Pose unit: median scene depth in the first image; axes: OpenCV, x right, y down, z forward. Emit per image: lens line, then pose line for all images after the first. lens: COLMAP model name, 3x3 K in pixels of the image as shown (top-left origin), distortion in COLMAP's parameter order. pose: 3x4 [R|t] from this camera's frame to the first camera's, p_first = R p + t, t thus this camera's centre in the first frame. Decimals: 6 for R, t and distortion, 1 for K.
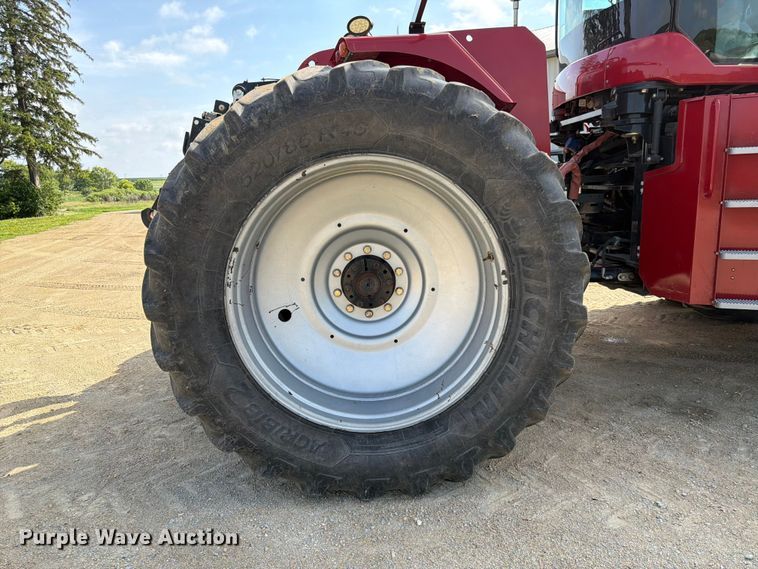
lens RADIAL K [[514.8, 0, 374.3], [0, 514.8, 284.5], [0, 0, 1]] dist [0.010514, -0.024278]
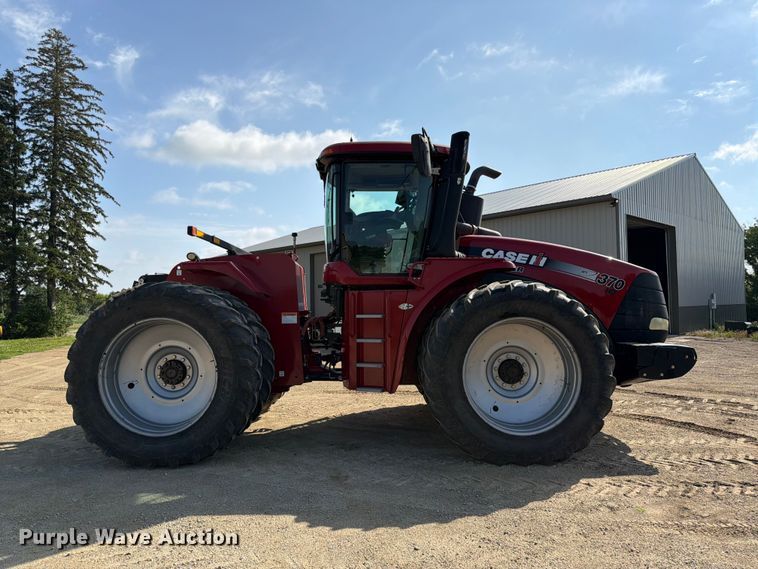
lens RADIAL K [[514.8, 0, 374.3], [0, 514.8, 284.5], [0, 0, 1]] dist [0.010514, -0.024278]
pose [[0.999523, 0.023951, -0.019480, 0.065336], [-0.028012, 0.968849, -0.246064, 0.011169], [0.012980, 0.246492, 0.969058, -0.089684]]
